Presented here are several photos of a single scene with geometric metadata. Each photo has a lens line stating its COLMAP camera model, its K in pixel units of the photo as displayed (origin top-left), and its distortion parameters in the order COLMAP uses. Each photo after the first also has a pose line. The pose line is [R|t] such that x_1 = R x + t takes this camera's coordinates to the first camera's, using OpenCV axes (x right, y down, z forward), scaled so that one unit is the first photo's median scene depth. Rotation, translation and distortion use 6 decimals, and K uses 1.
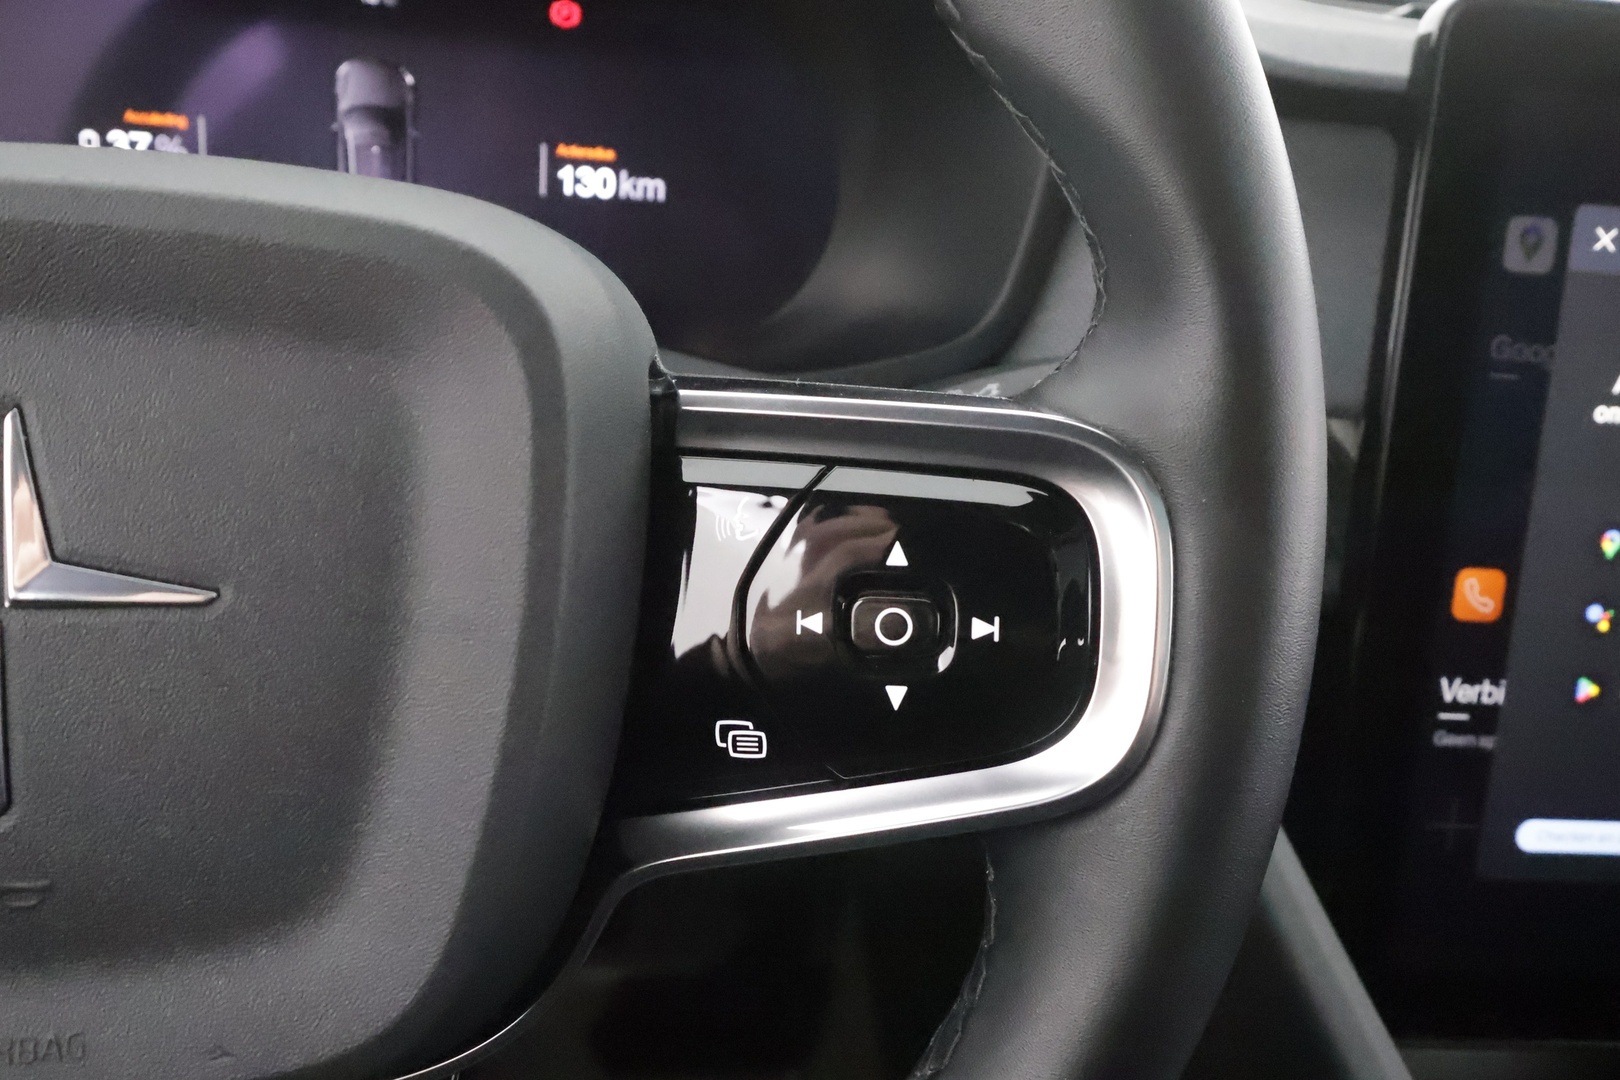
lens RADIAL K [[1307.1, 0, 782.6], [0, 1307.1, 554.5], [0, 0, 1]] dist [-0.013691, 0.004255]
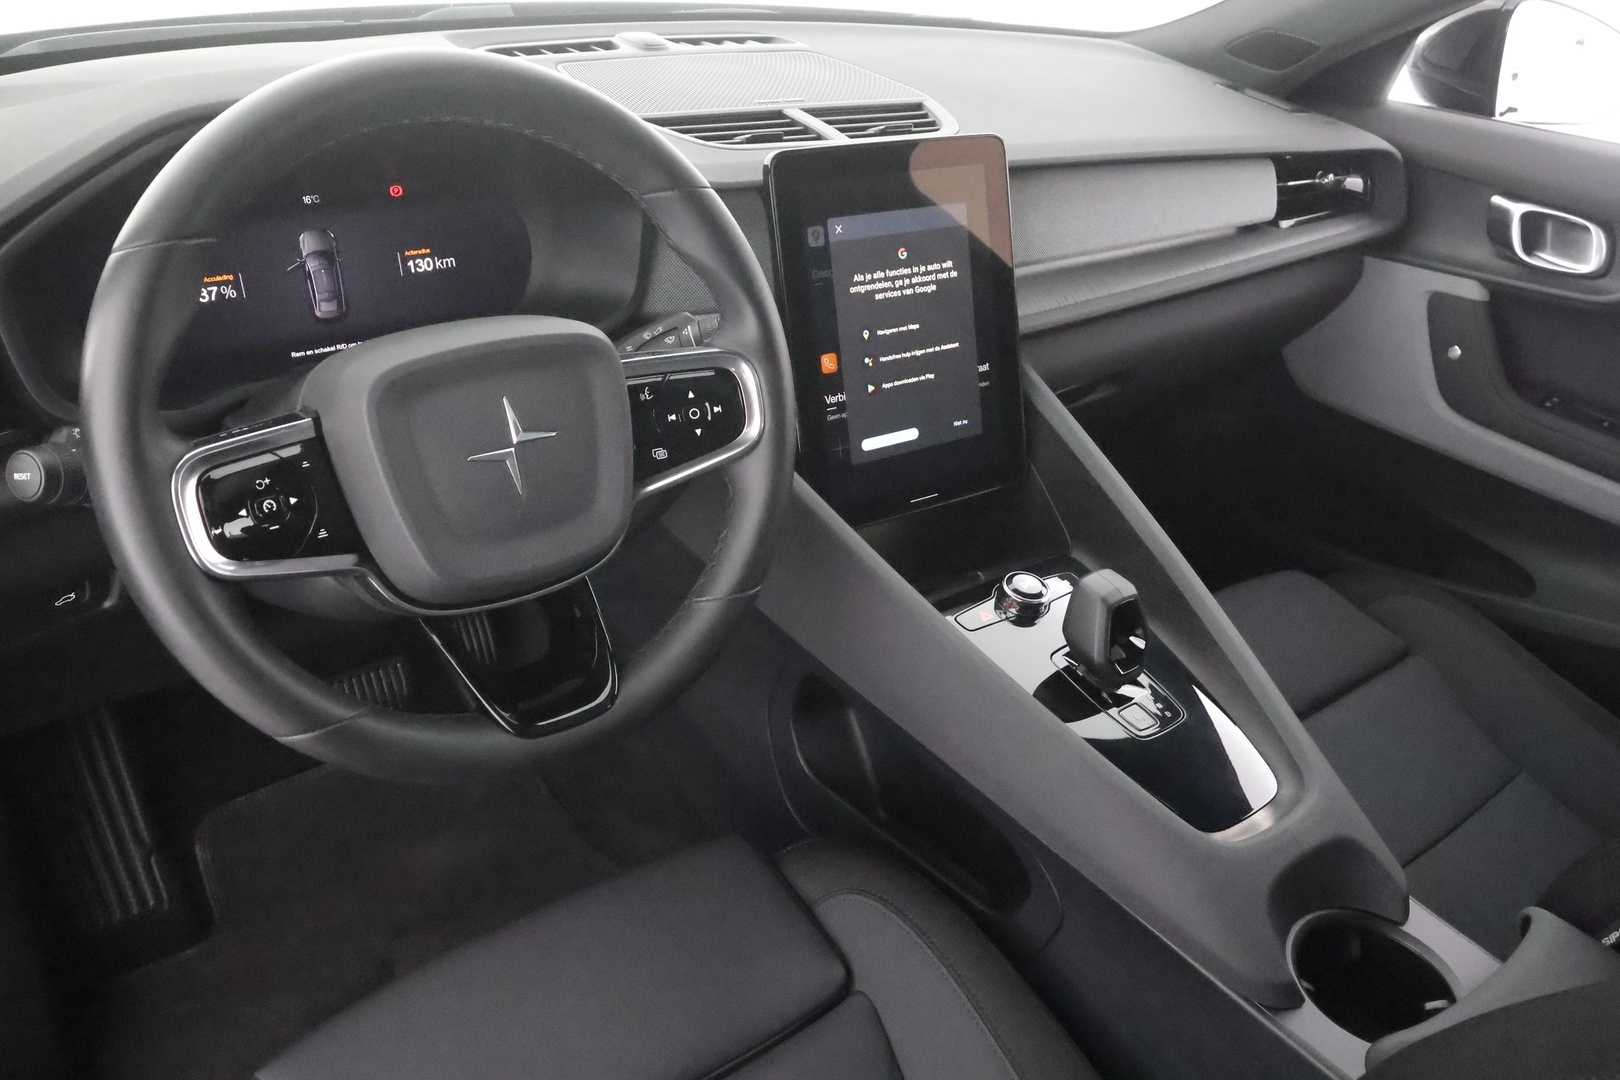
lens RADIAL K [[1307.1, 0, 812.7], [0, 1307.1, 539.6], [0, 0, 1]] dist [-0.013691, 0.004255]
pose [[0.858782, -0.280666, 0.428627, -0.782282], [0.234980, 0.959191, 0.157282, -0.054037], [-0.455279, -0.034352, 0.889686, -1.451418]]
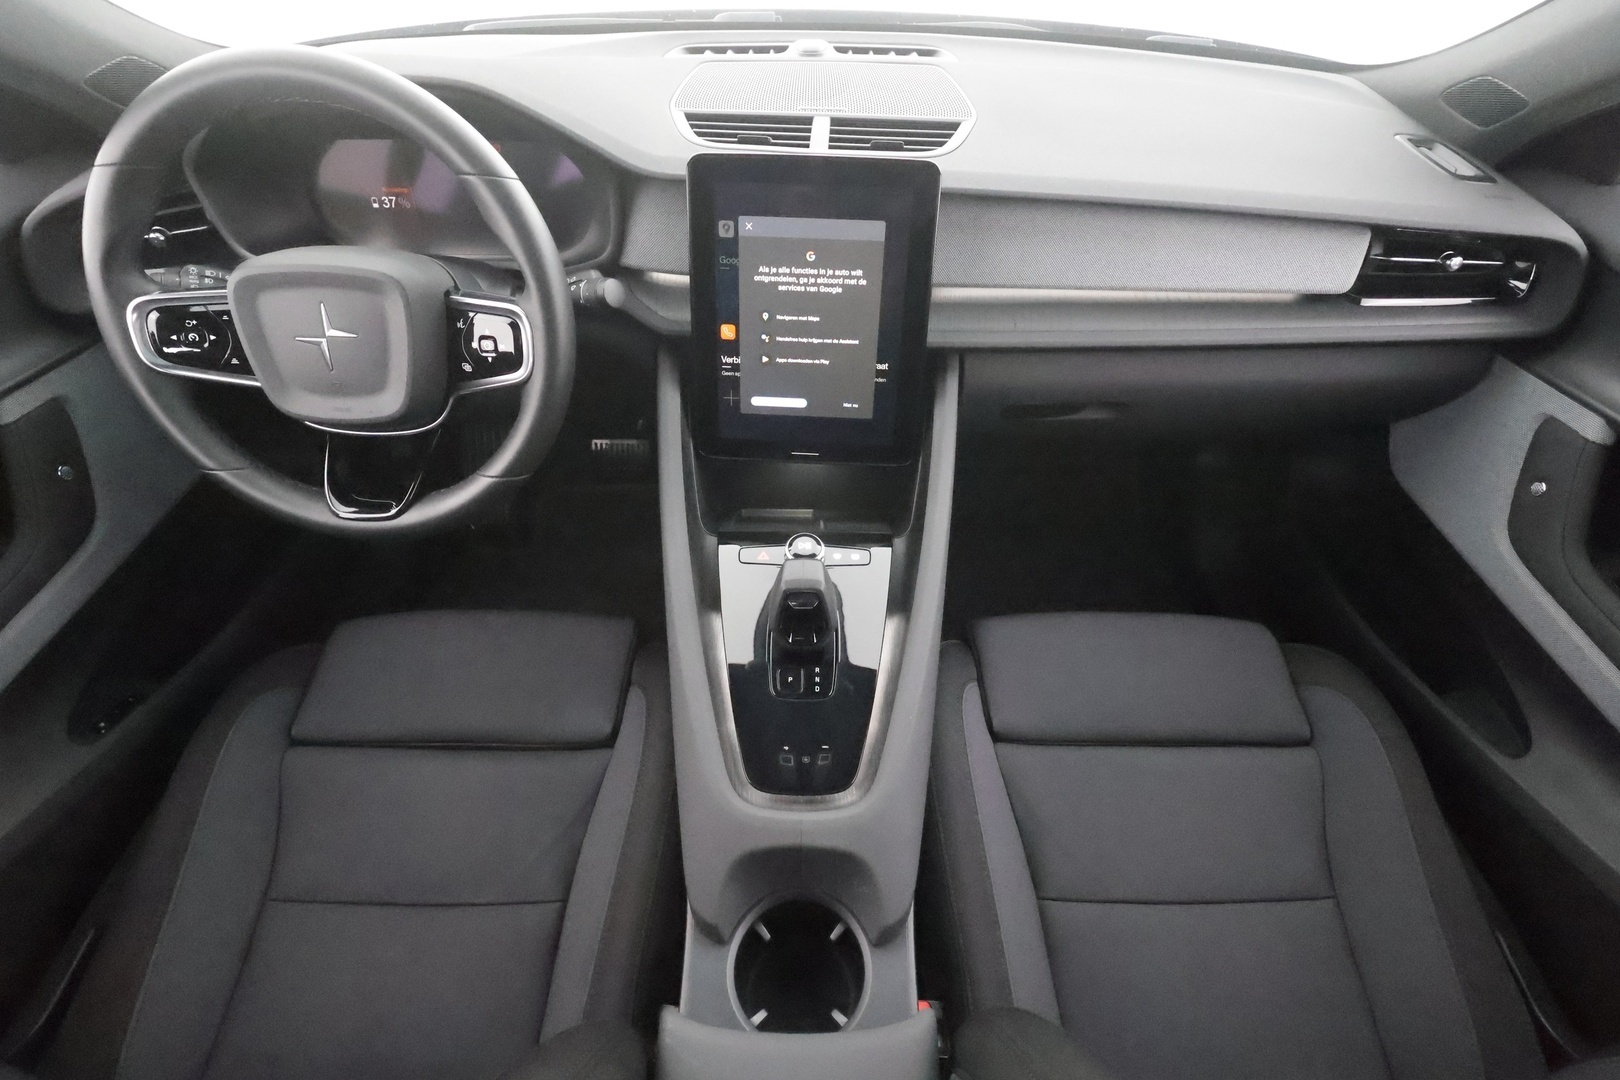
lens RADIAL K [[762.2, 0, 796.3], [0, 762.2, 543.9], [0, 0, 1]] dist [-0.002962, 0.001376]
pose [[0.988260, 0.026607, -0.150450, 1.048027], [0.019516, 0.954669, 0.297029, -0.031180], [0.151533, -0.296478, 0.942942, -1.118580]]
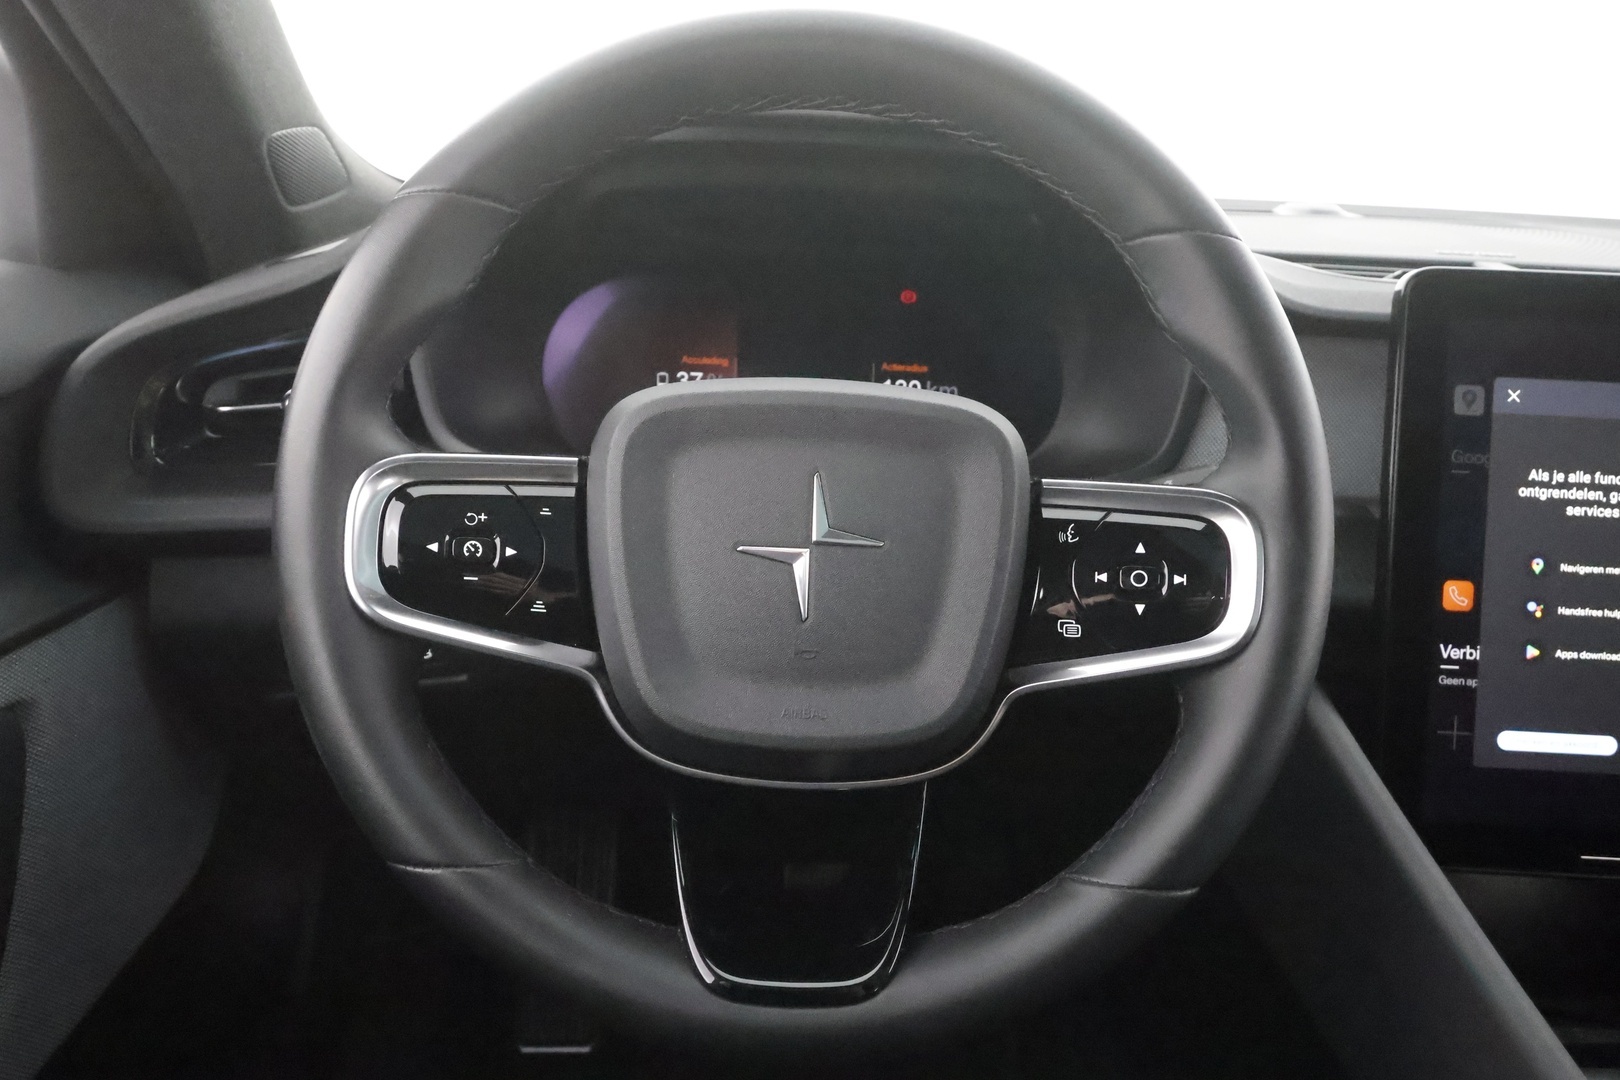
lens RADIAL K [[1155.4, 0, 799.4], [0, 1155.4, 542.9], [0, 0, 1]] dist [-0.012605, 0.016248]
pose [[0.993124, -0.020296, -0.115290, -0.165066], [0.004251, 0.990459, -0.137745, 0.169918], [0.116986, 0.136308, 0.983735, -0.637562]]
